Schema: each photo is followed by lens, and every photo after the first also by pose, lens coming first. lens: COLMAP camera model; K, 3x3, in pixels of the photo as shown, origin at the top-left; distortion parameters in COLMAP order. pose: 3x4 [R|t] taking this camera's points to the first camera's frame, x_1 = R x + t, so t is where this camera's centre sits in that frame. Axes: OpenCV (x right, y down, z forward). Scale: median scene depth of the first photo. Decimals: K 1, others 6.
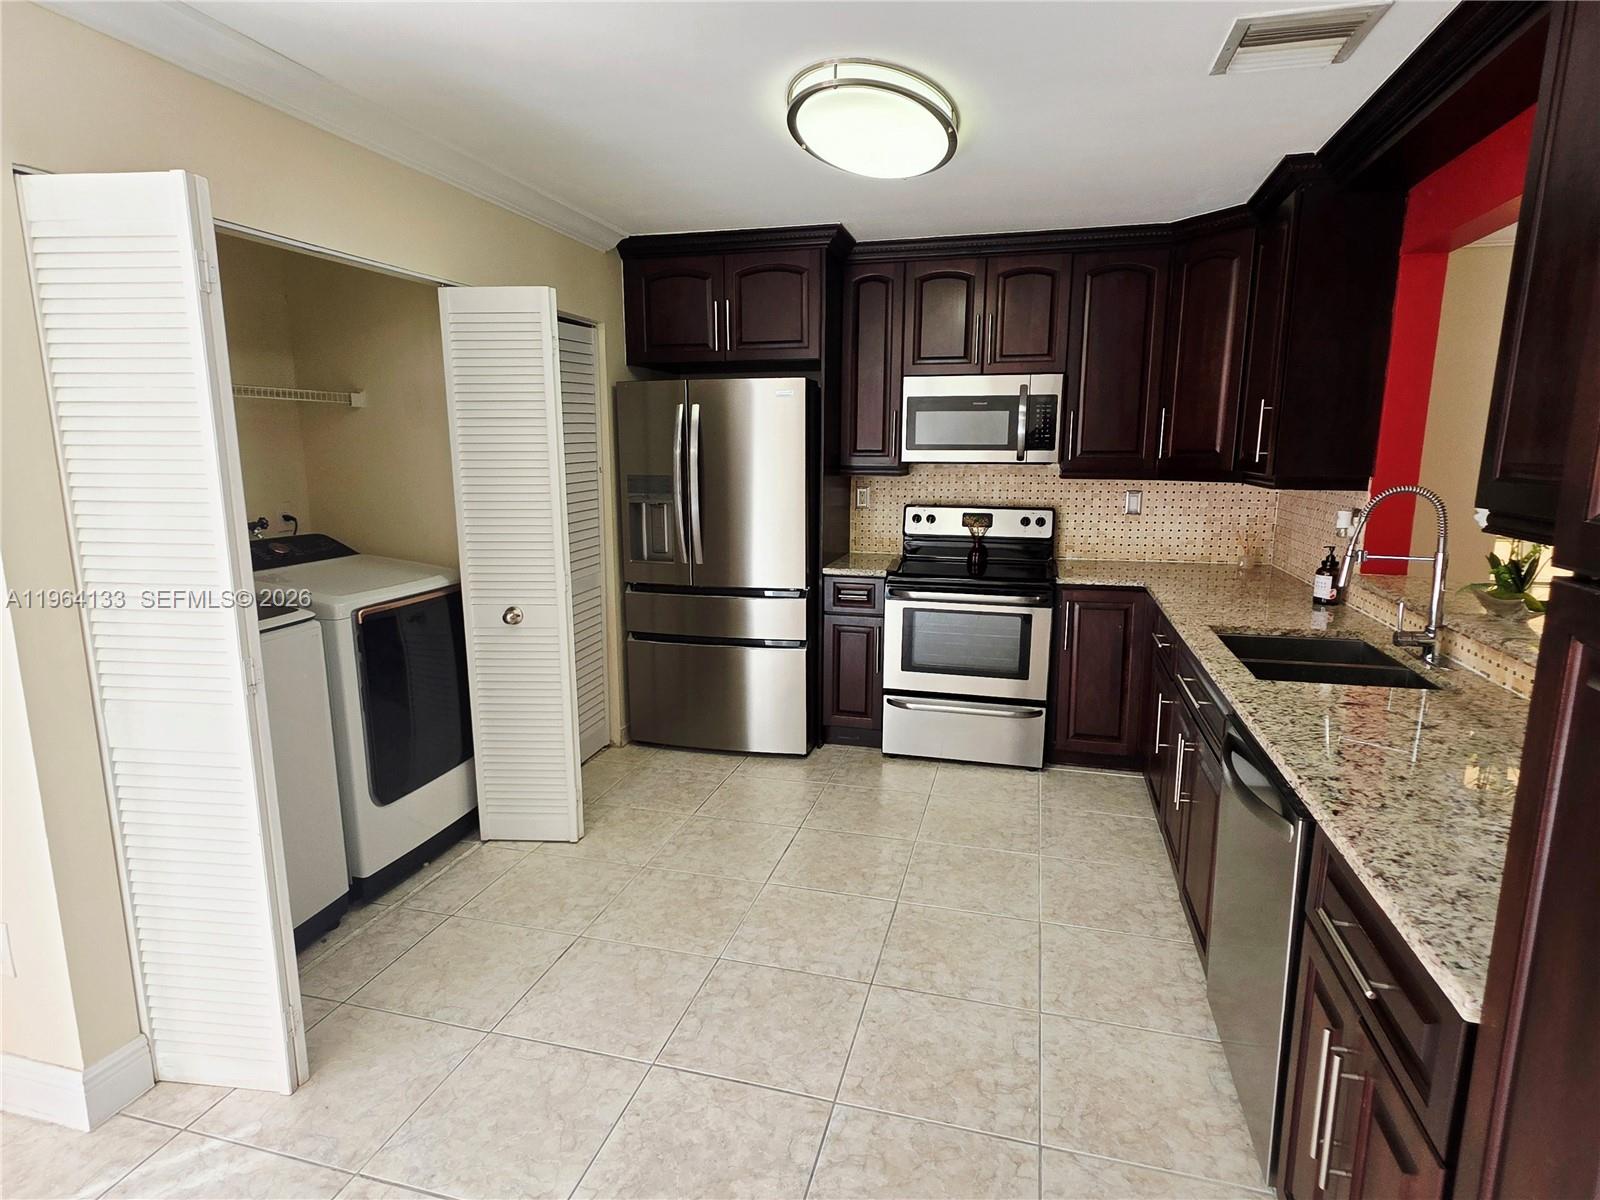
lens RADIAL K [[854.0, 0, 795.6], [0, 854.0, 604.2], [0, 0, 1]] dist [0.001040, -0.001357]
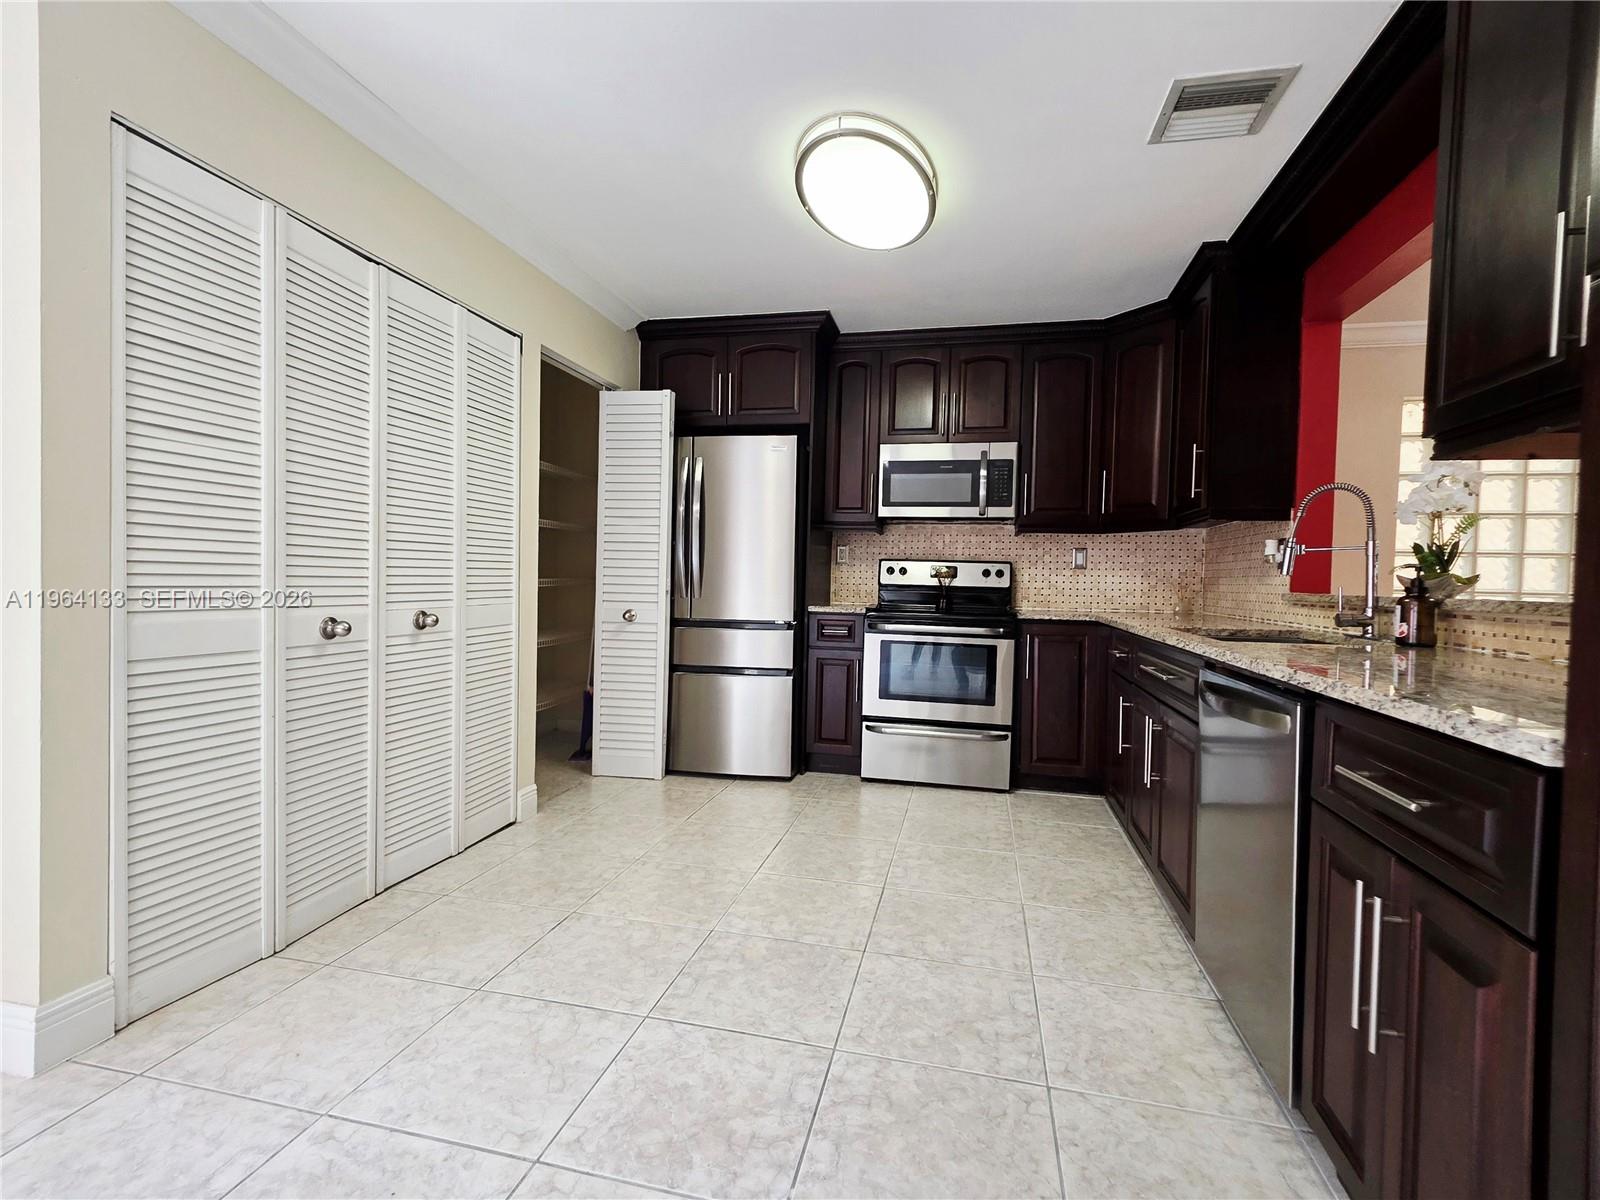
lens RADIAL K [[744.1, 0, 797.3], [0, 744.1, 600.9], [0, 0, 1]] dist [-0.000622, 0.000672]
pose [[0.999053, 0.022109, 0.037481, -0.029046], [-0.016140, 0.988143, -0.152686, 0.152484], [-0.040412, 0.151936, 0.987564, 0.063901]]
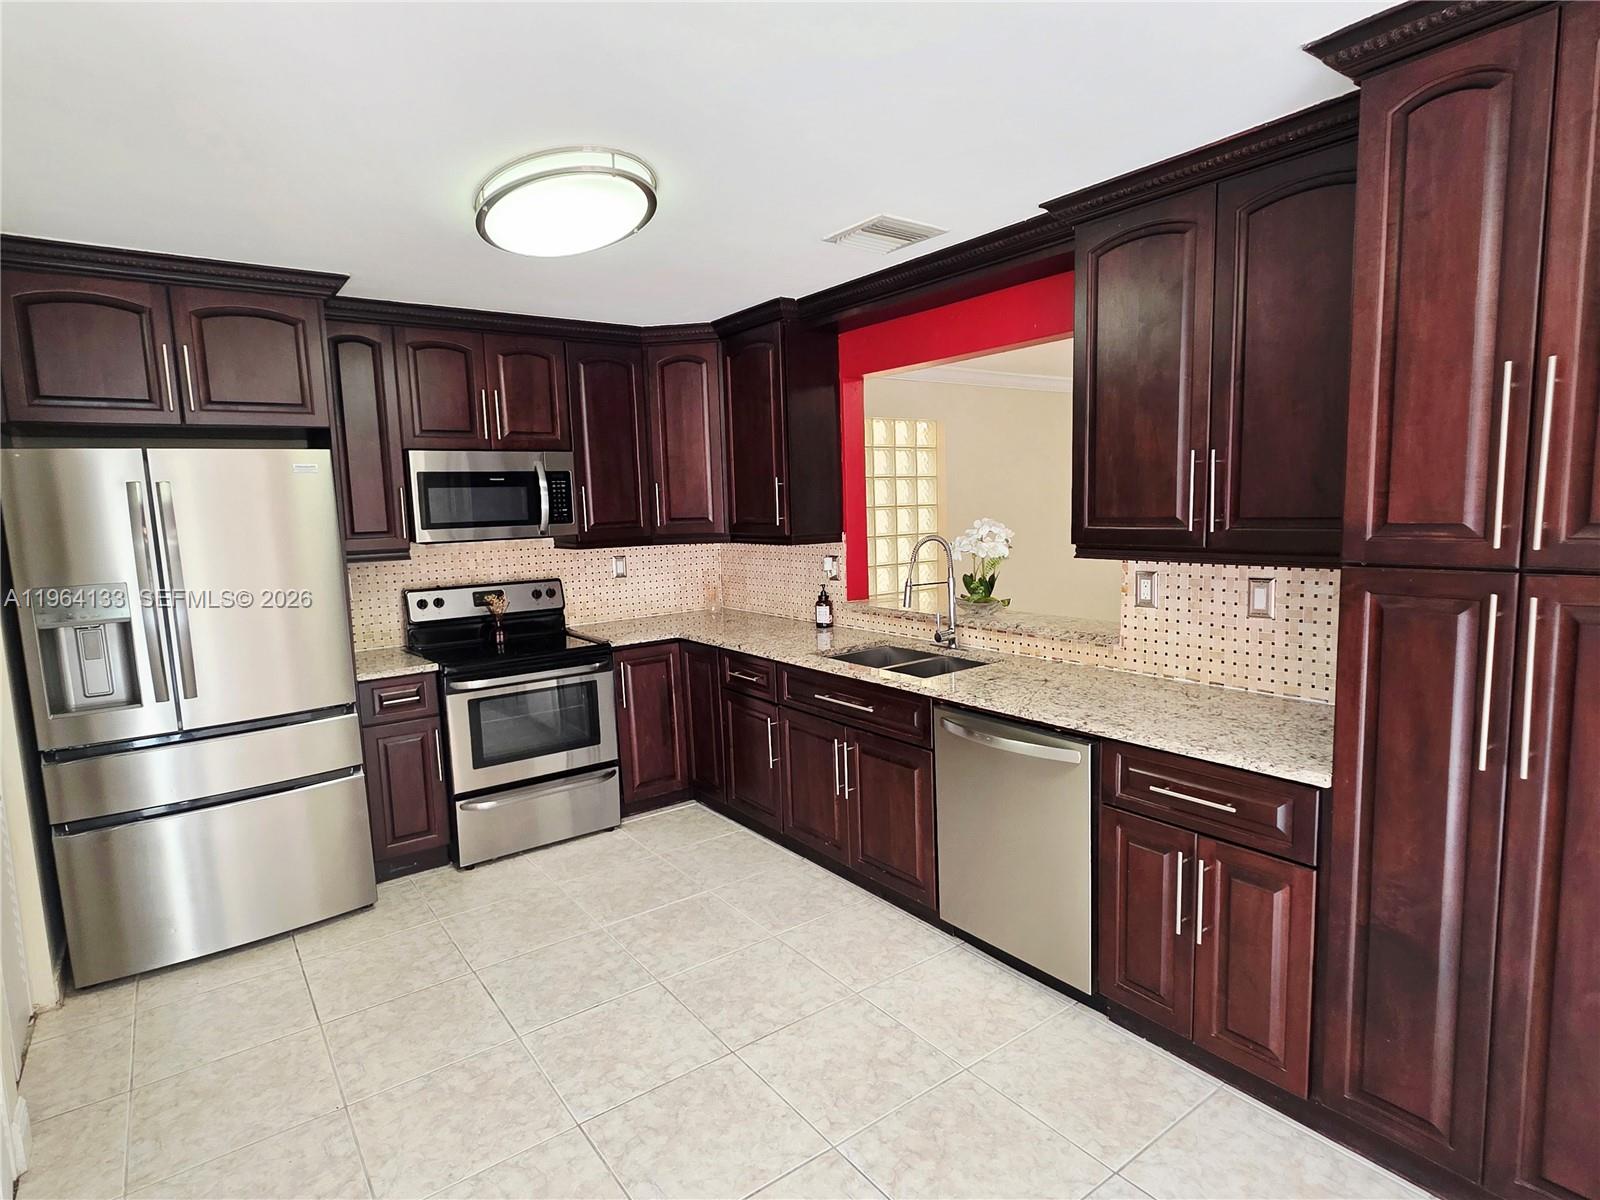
lens RADIAL K [[854.0, 0, 795.6], [0, 854.0, 604.2], [0, 0, 1]] dist [0.001040, -0.001357]
pose [[0.621639, -0.115381, 0.774759, -0.521679], [0.175735, 0.984422, 0.005601, -0.060078], [-0.763336, 0.132671, 0.632231, 0.211592]]
